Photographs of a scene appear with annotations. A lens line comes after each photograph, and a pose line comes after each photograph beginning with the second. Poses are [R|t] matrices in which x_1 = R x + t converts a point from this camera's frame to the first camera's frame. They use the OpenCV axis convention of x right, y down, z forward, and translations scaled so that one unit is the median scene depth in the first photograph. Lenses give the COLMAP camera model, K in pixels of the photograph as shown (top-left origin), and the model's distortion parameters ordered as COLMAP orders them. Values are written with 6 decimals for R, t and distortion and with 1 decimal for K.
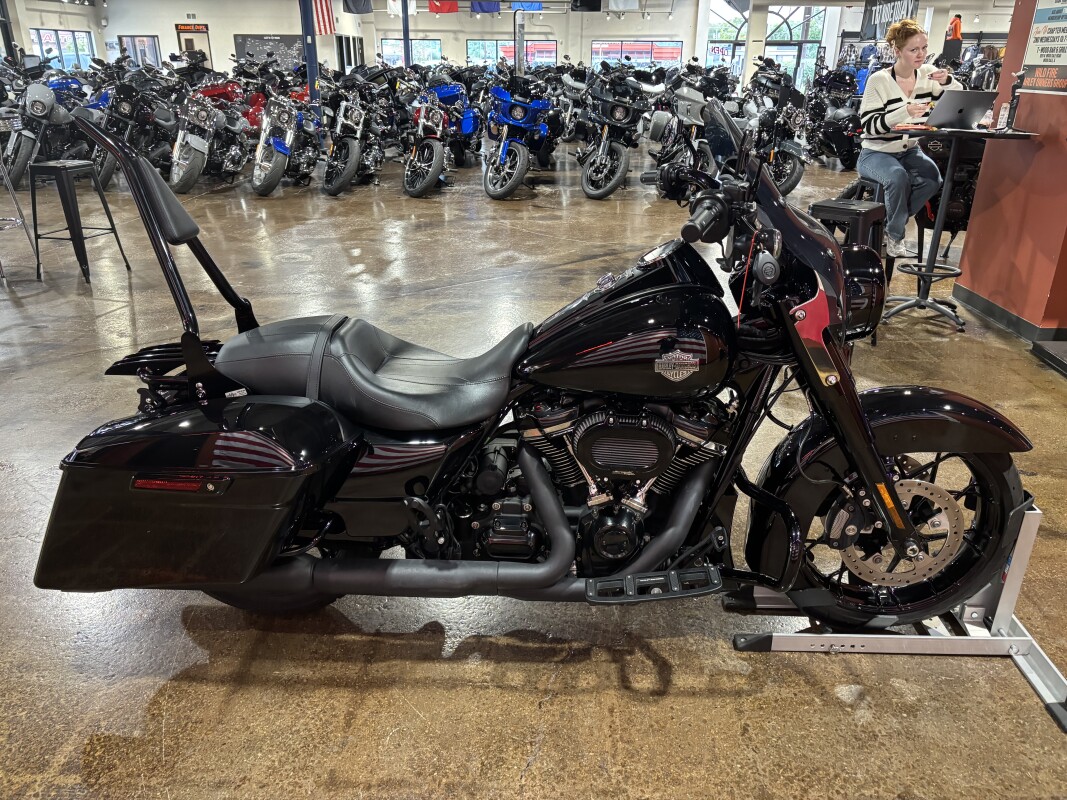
lens RADIAL K [[807.3, 0, 530.5], [0, 807.3, 398.7], [0, 0, 1]] dist [0.039882, -0.050917]
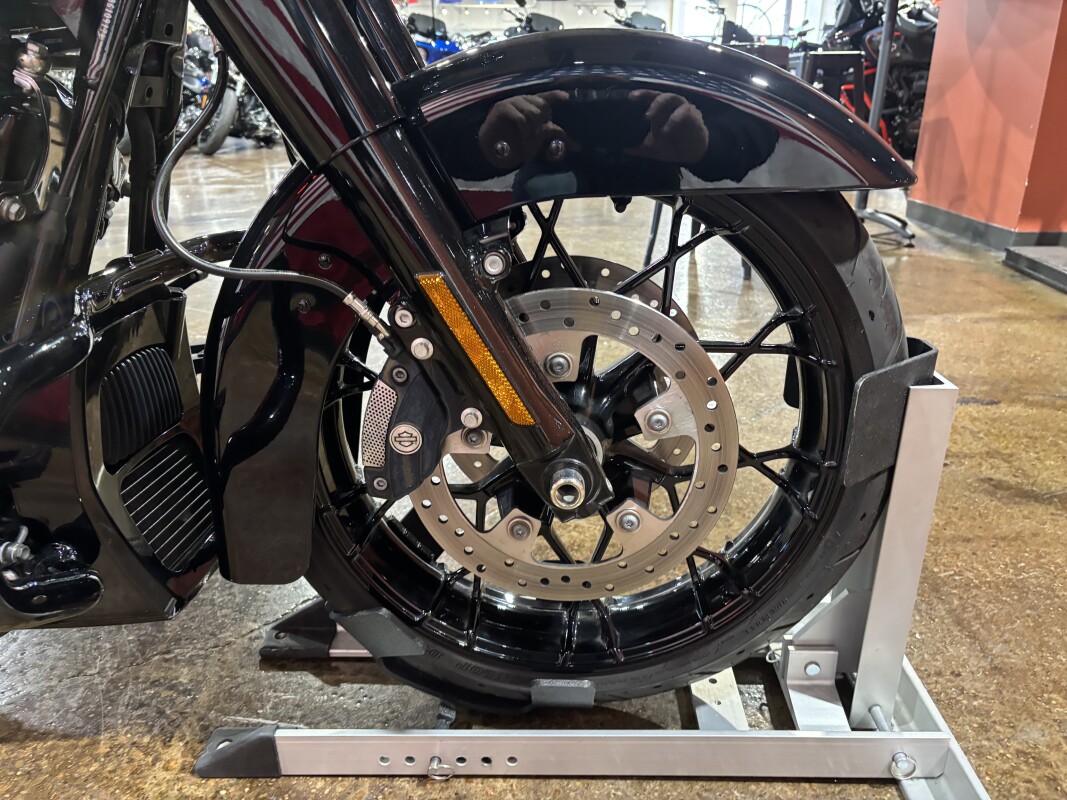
lens RADIAL K [[807.3, 0, 539.0], [0, 807.3, 396.8], [0, 0, 1]] dist [0.039882, -0.050917]
pose [[0.999909, -0.012180, 0.005738, 0.100688], [0.012336, 0.999533, -0.027949, 0.034548], [-0.005395, 0.028018, 0.999593, 0.146386]]
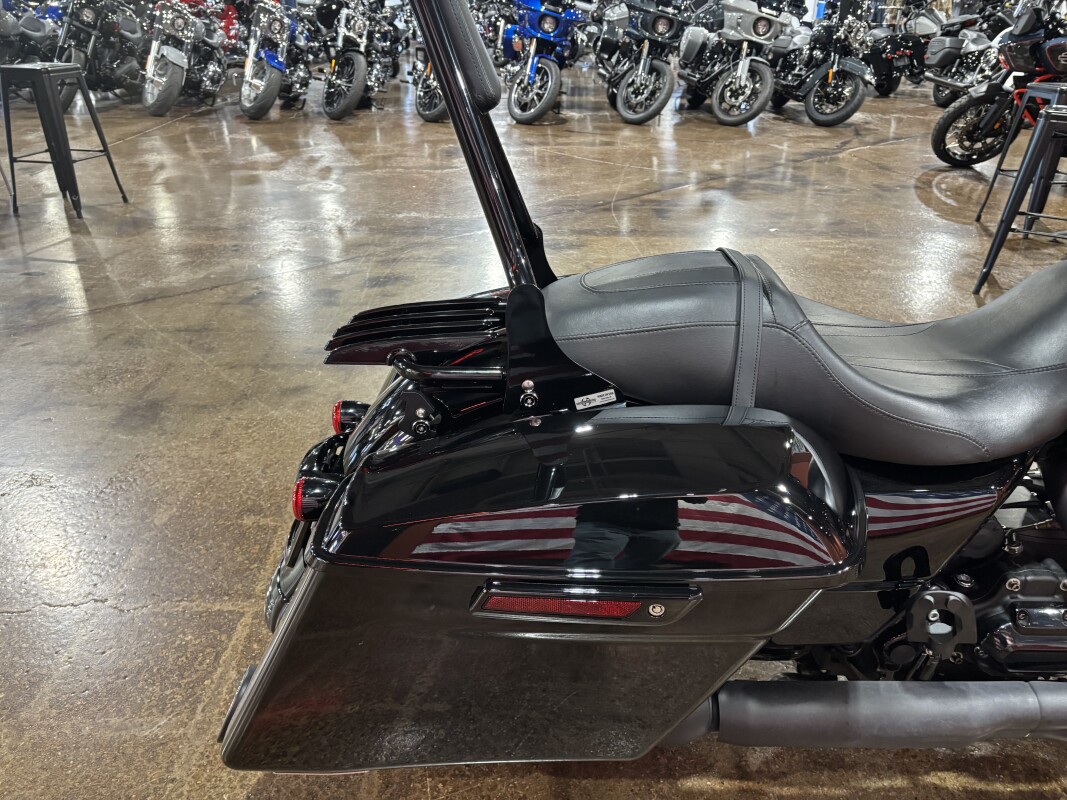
lens RADIAL K [[807.3, 0, 523.7], [0, 807.3, 390.1], [0, 0, 1]] dist [0.039882, -0.050917]
pose [[0.998313, -0.014041, 0.056338, -0.096011], [0.010873, 0.998363, 0.056149, -0.006751], [-0.057034, -0.055442, 0.996832, 0.102896]]
